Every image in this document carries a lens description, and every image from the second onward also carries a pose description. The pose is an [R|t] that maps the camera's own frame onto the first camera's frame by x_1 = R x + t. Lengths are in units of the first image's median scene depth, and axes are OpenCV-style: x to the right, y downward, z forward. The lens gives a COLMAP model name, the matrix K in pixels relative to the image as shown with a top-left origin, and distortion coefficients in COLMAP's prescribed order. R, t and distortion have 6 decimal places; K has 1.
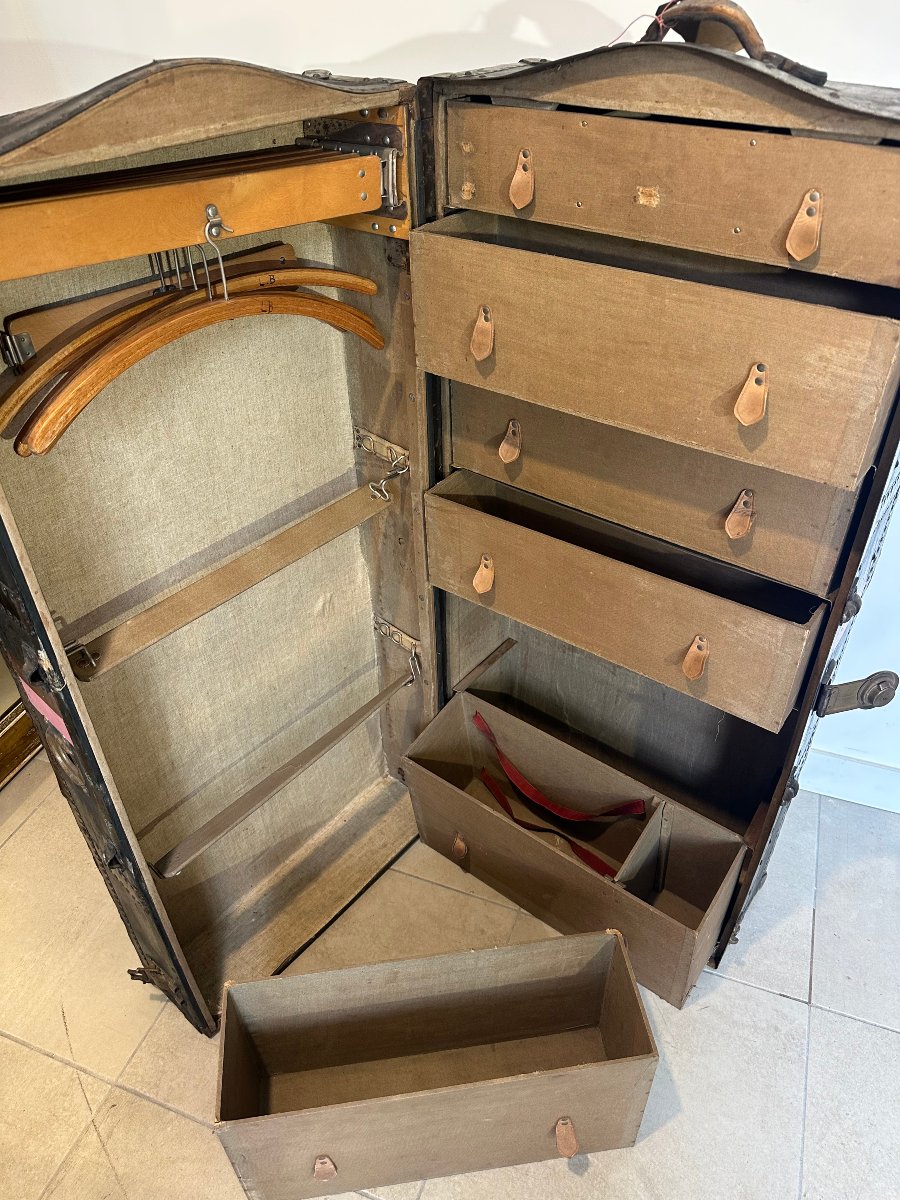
lens RADIAL K [[849.8, 0, 458.9], [0, 849.8, 596.4], [0, 0, 1]] dist [-0.006939, -0.007112]
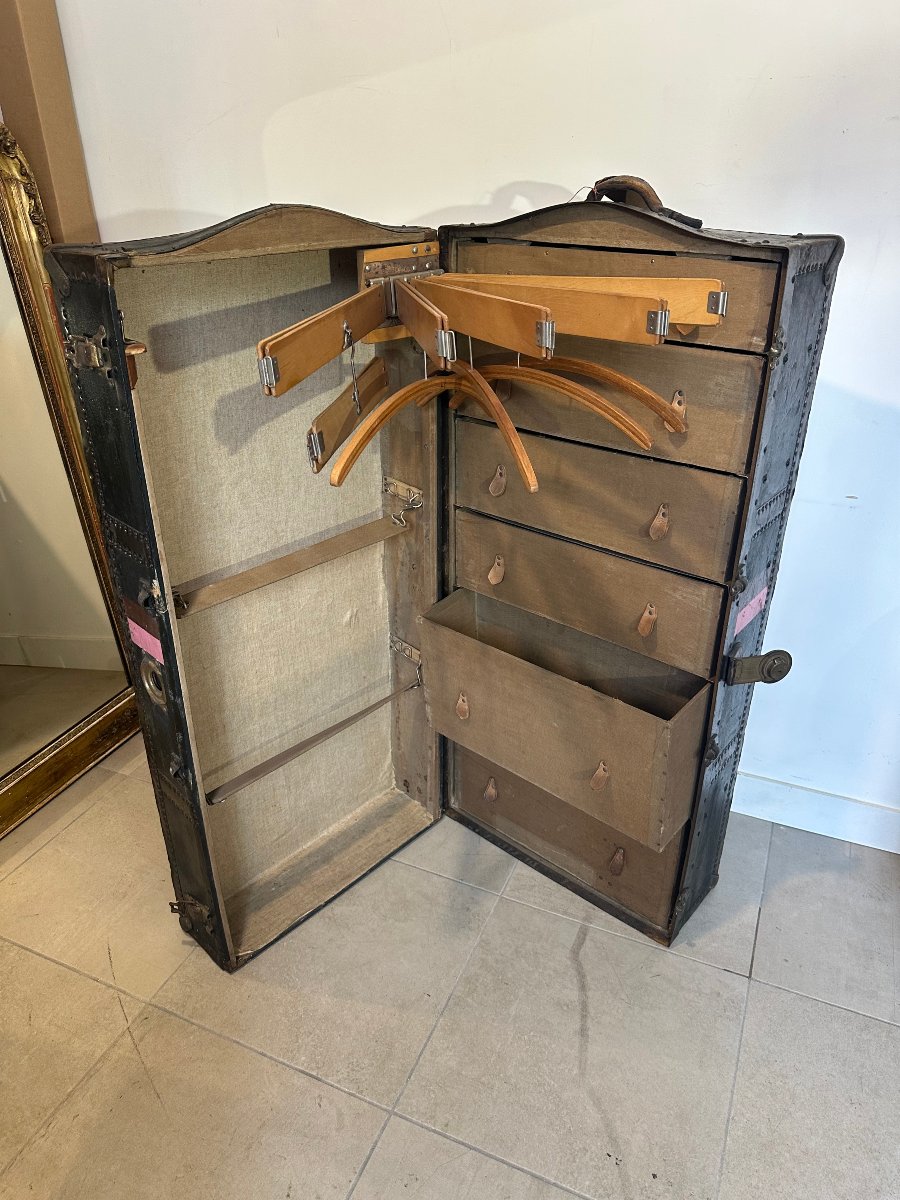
lens RADIAL K [[853.8, 0, 447.1], [0, 853.8, 603.9], [0, 0, 1]] dist [0.003941, -0.010326]
pose [[0.998040, 0.037178, -0.050329, 0.051817], [-0.045620, 0.982864, -0.178599, 0.236272], [0.042827, 0.180545, 0.982634, -0.271363]]
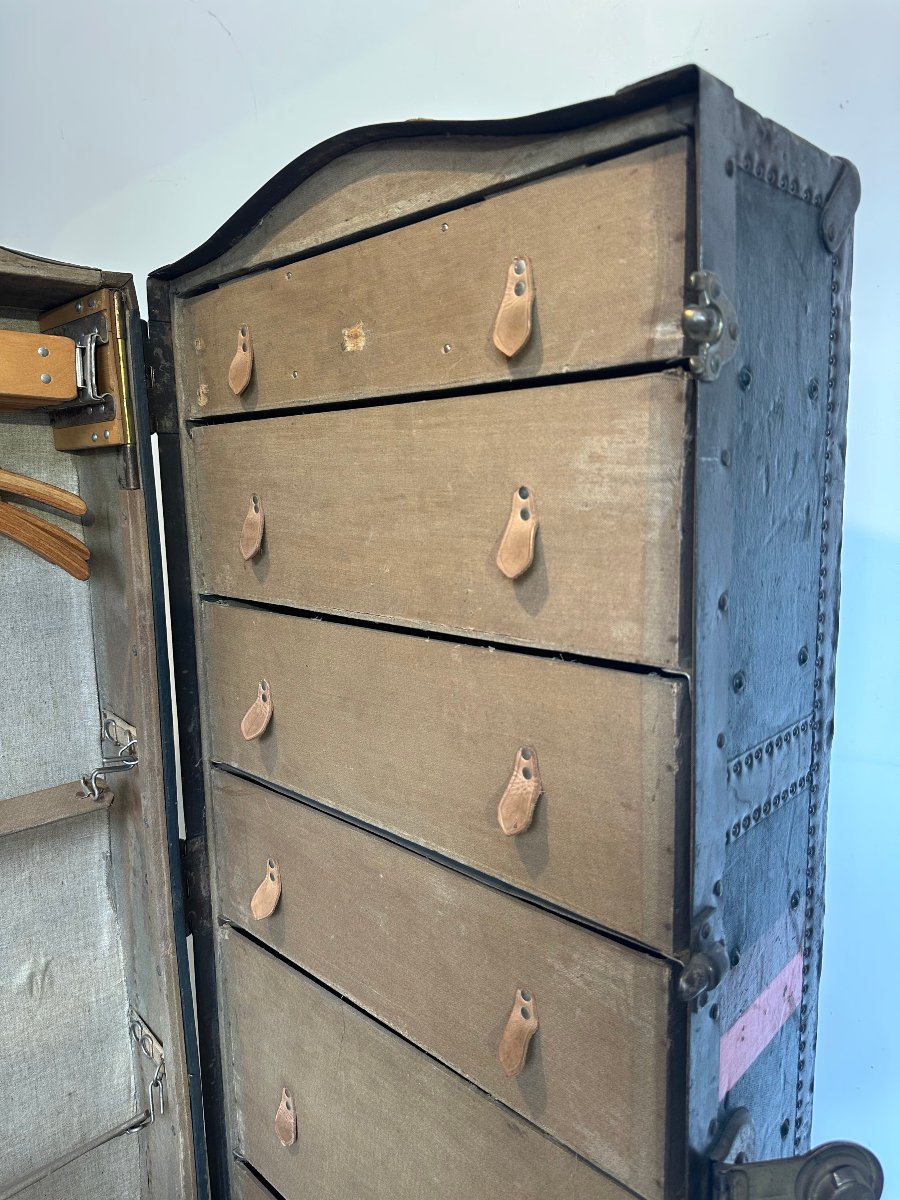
lens RADIAL K [[823.9, 0, 461.3], [0, 823.9, 602.4], [0, 0, 1]] dist [0.004022, -0.001316]
pose [[0.990090, 0.009363, -0.140122, 0.304575], [-0.077701, 0.867658, -0.491052, 0.054384], [0.116980, 0.497073, 0.859787, 0.367545]]
